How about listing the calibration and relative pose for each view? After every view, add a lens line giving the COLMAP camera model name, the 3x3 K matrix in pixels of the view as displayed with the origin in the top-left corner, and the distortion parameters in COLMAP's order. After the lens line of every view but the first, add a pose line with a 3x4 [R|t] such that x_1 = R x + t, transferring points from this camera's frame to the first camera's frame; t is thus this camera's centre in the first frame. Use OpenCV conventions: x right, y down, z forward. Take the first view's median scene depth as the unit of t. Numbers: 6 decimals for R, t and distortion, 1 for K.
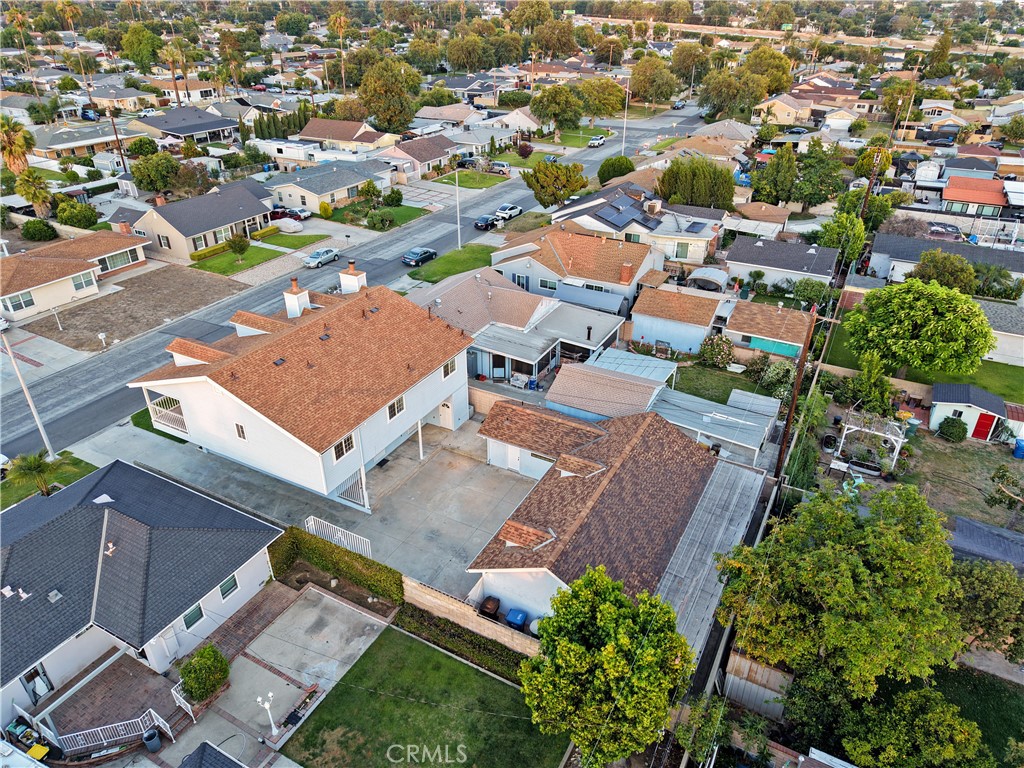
lens RADIAL K [[712.7, 0, 512.0], [0, 712.7, 384.0], [0, 0, 1]] dist [0.054822, -0.067079]
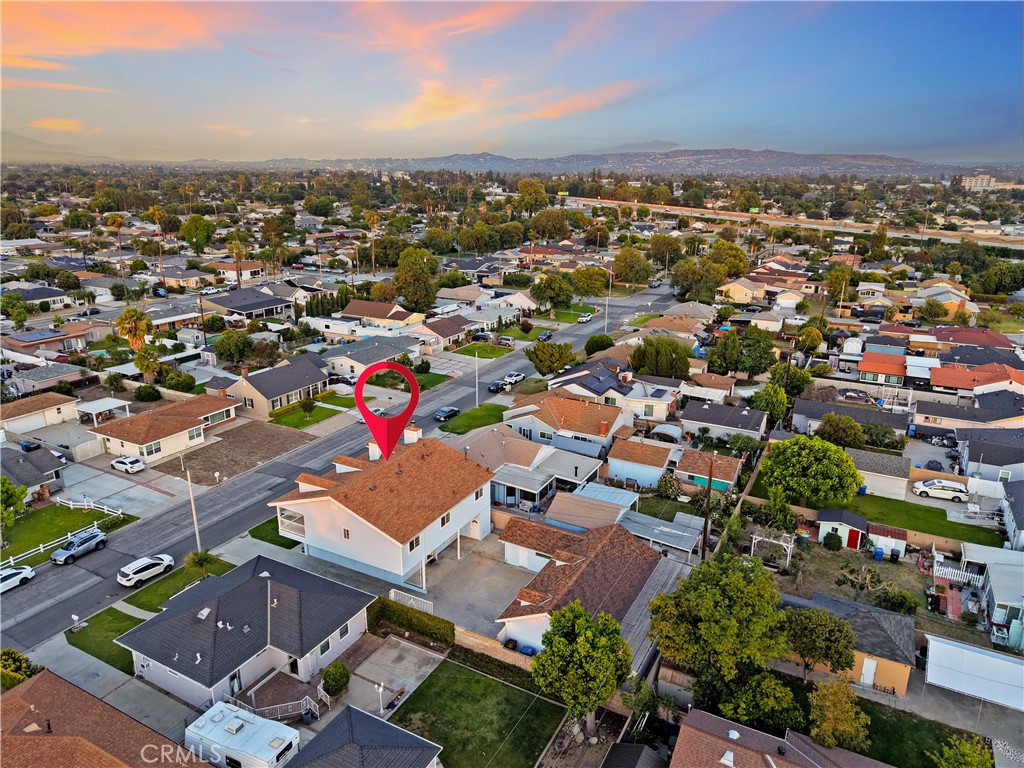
lens RADIAL K [[712.7, 0, 512.0], [0, 712.7, 384.0], [0, 0, 1]] dist [0.054822, -0.067079]
pose [[0.999991, 0.003585, 0.002201, -0.013828], [-0.003061, 0.978981, -0.203930, 0.030416], [-0.002886, 0.203922, 0.978983, -0.268028]]
